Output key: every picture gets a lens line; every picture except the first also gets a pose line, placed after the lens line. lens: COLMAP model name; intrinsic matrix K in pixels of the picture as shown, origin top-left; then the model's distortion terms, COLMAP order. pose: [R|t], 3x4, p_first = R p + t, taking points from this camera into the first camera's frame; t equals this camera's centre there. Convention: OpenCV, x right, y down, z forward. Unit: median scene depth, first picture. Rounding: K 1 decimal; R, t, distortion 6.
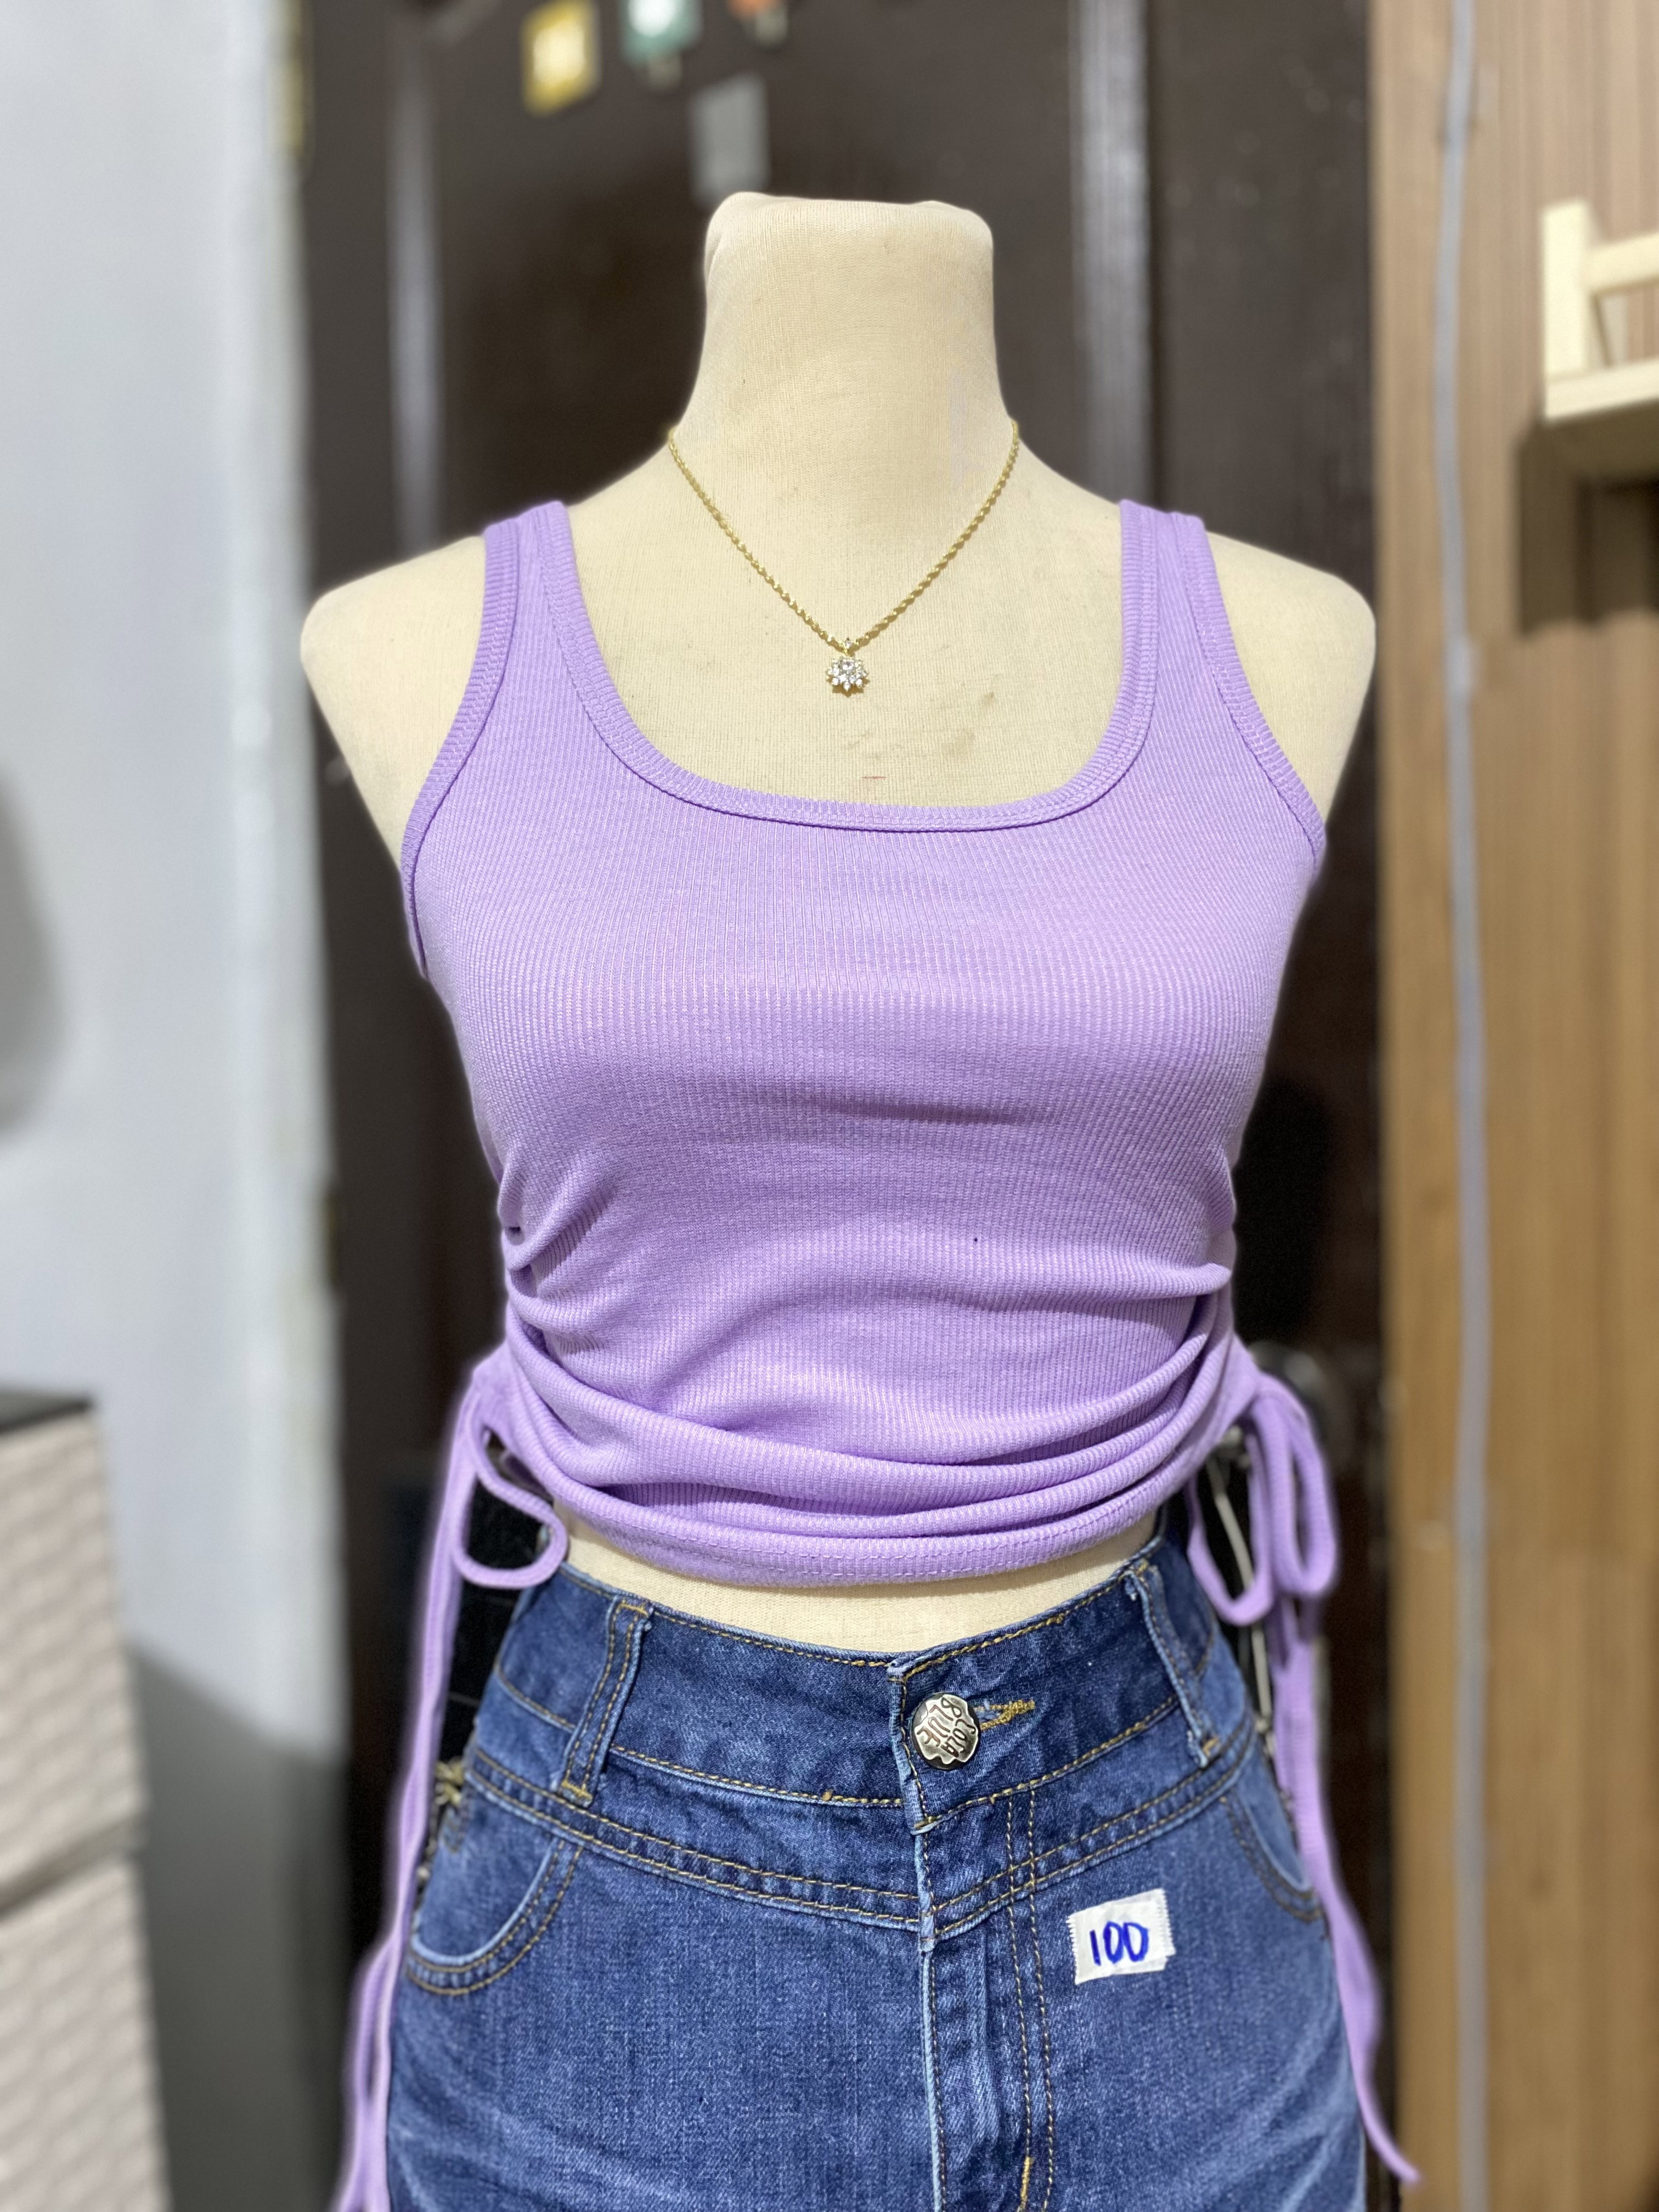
lens RADIAL K [[1605.5, 0, 816.3], [0, 1605.5, 1093.8], [0, 0, 1]] dist [0.001358, 0.041600]
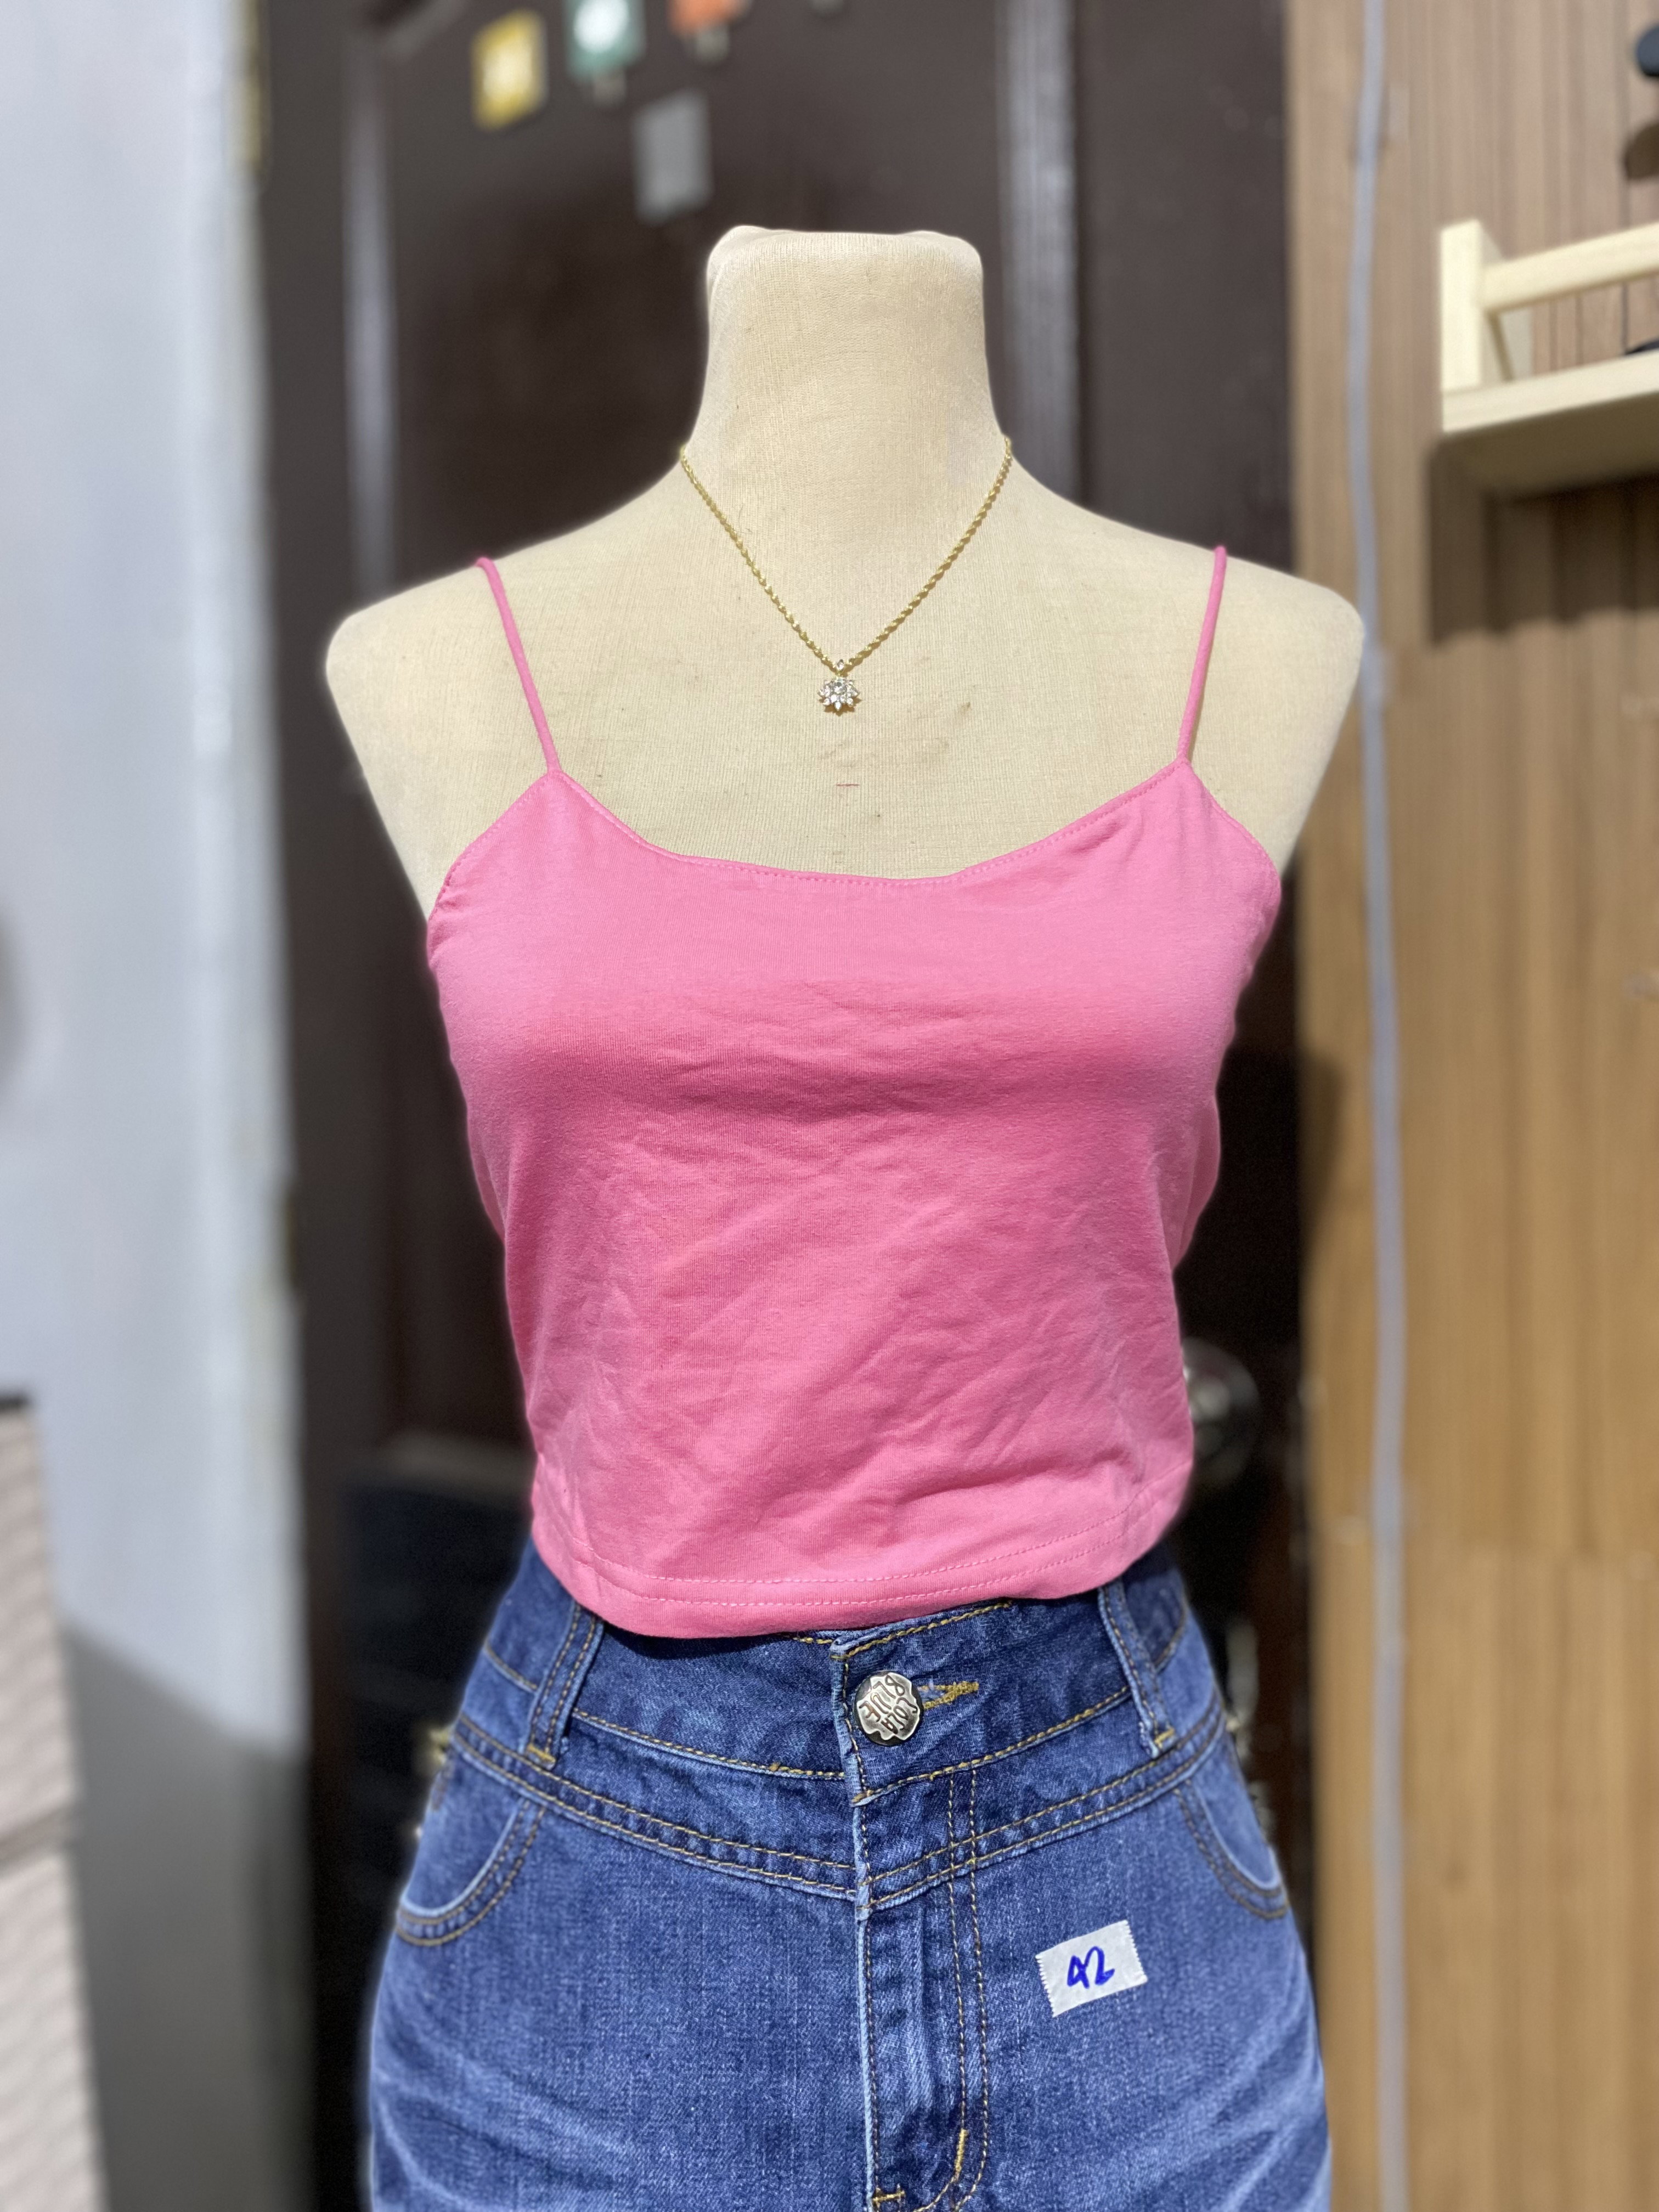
lens RADIAL K [[1605.5, 0, 835.4], [0, 1605.5, 1088.9], [0, 0, 1]] dist [0.001358, 0.041600]
pose [[0.997279, 0.012926, -0.072578, 0.114585], [-0.013976, 0.999805, -0.013967, 0.014593], [0.072383, 0.014944, 0.997265, -0.034888]]
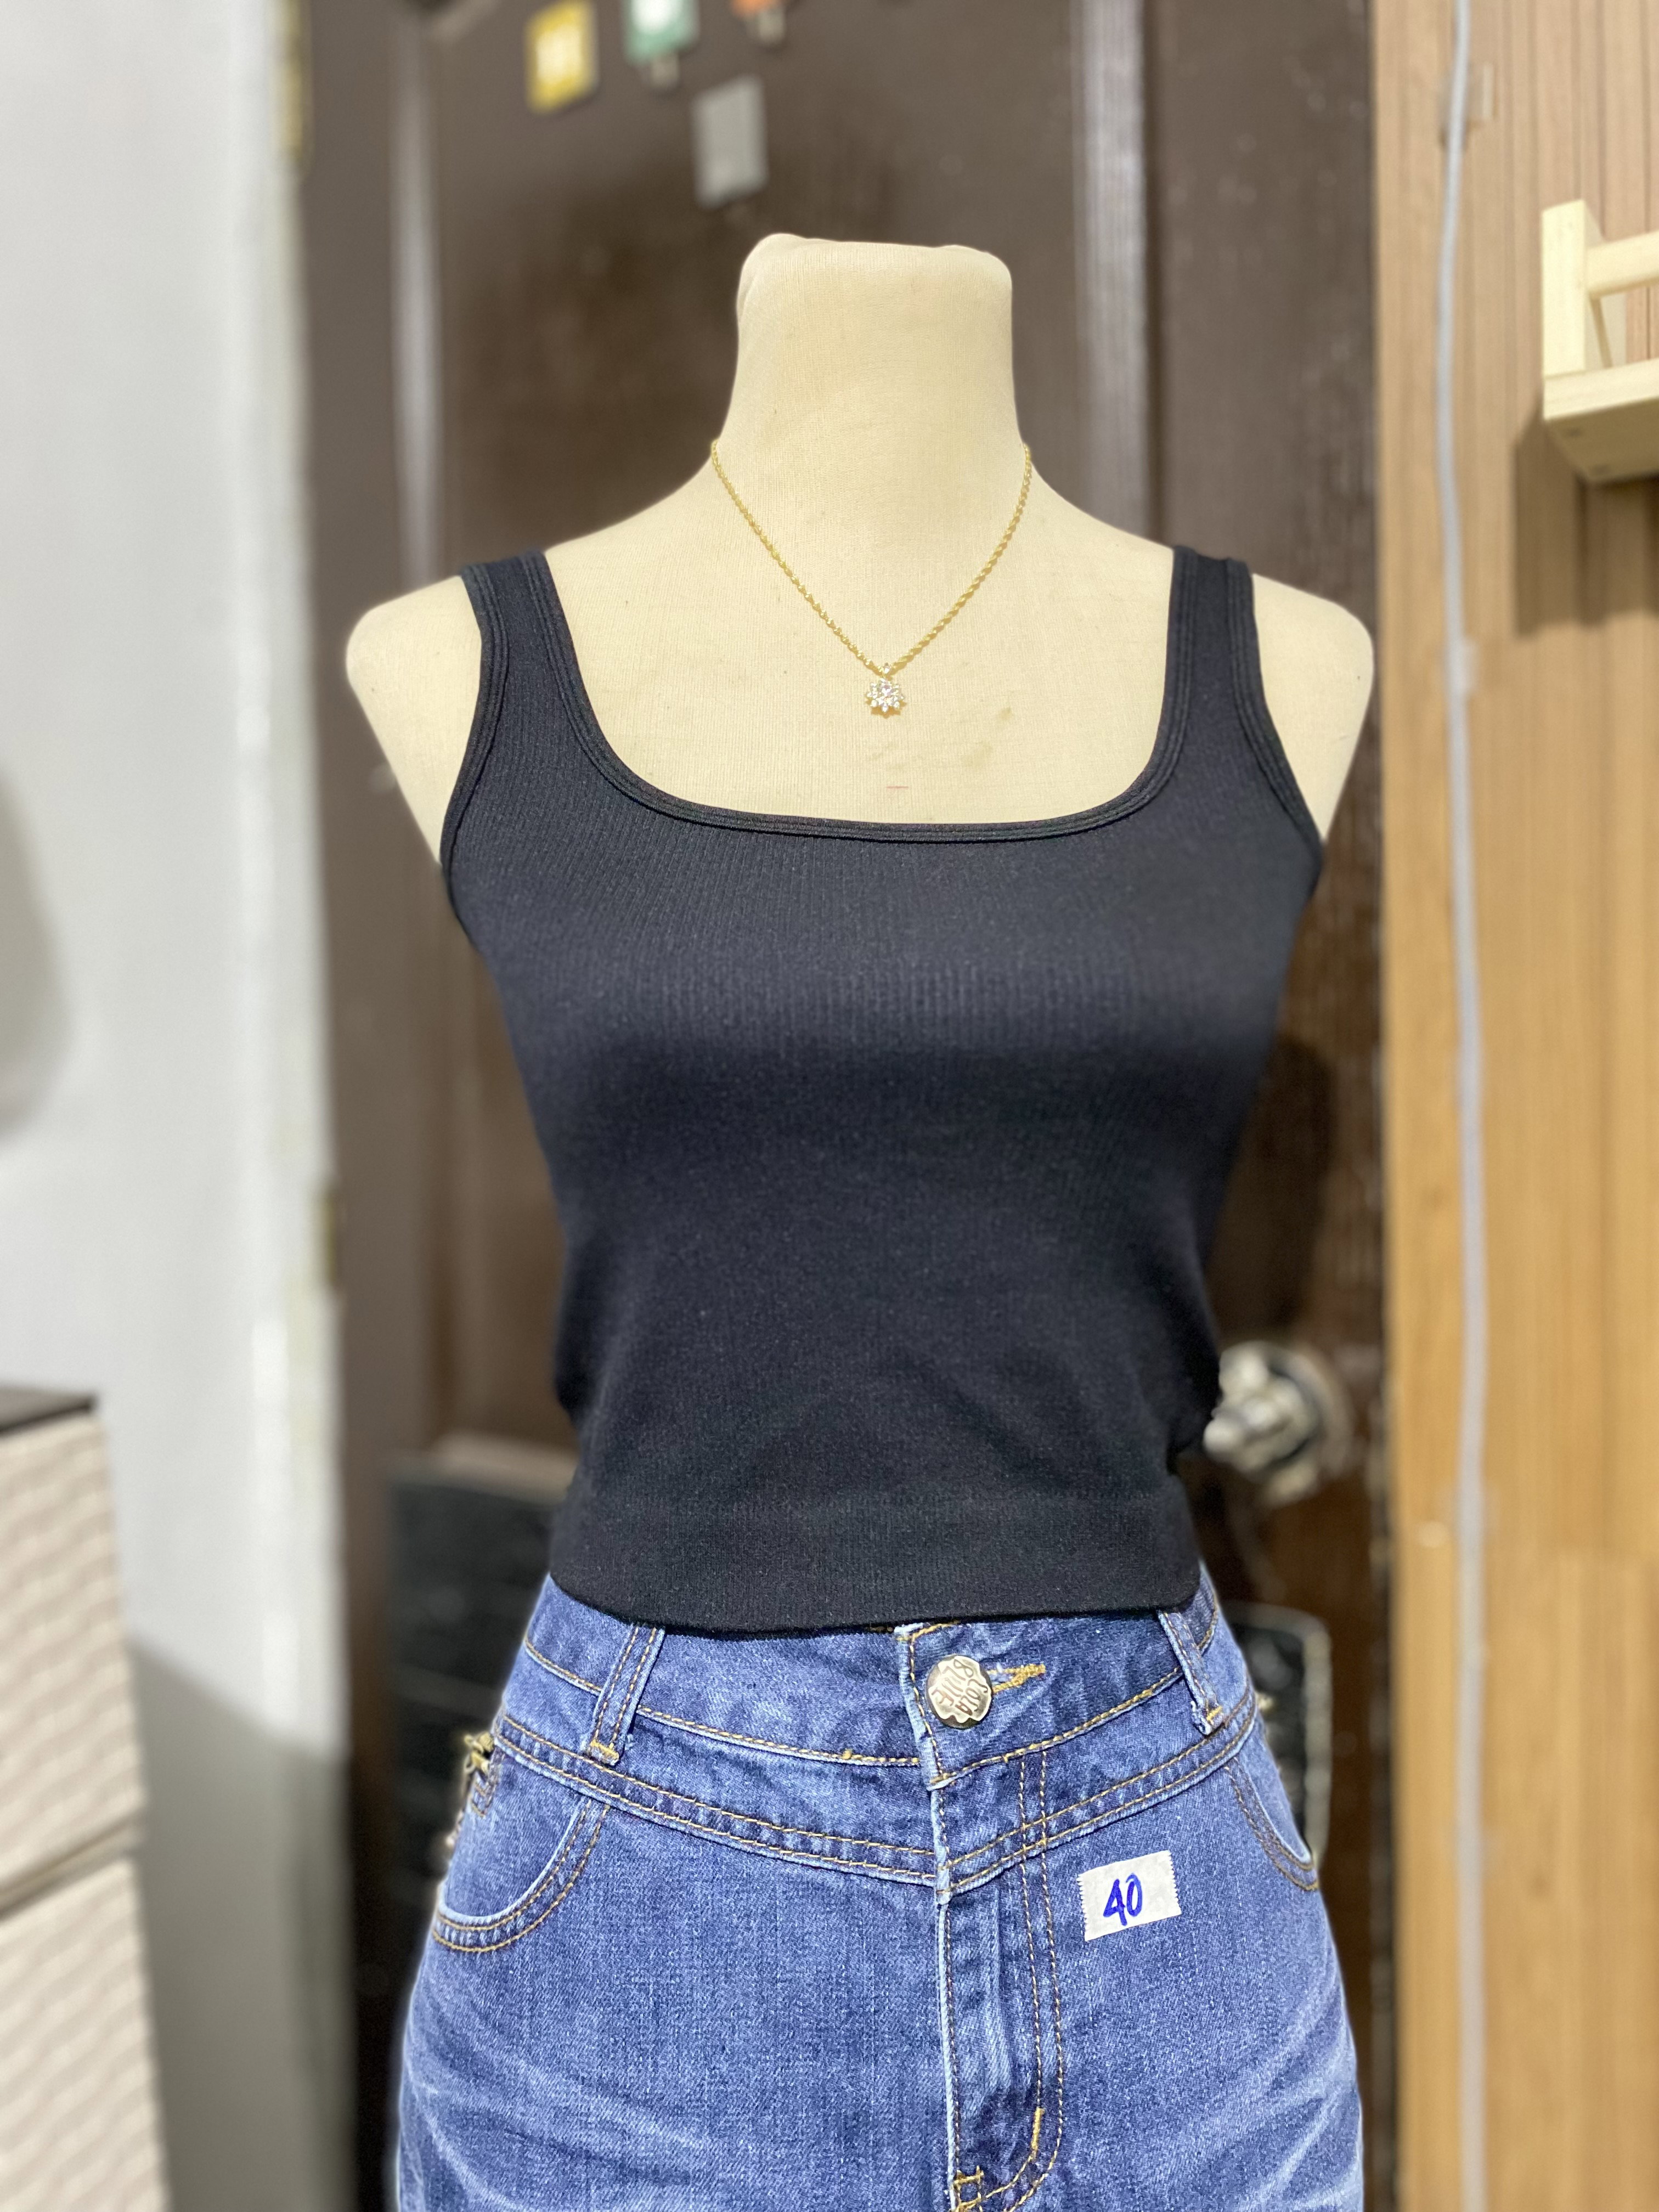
lens RADIAL K [[1605.5, 0, 816.5], [0, 1605.5, 1089.8], [0, 0, 1]] dist [0.001358, 0.041600]
pose [[0.999958, 0.008484, 0.003536, -0.020075], [-0.008390, 0.999631, -0.025851, 0.033869], [-0.003754, 0.025820, 0.999660, -0.048798]]
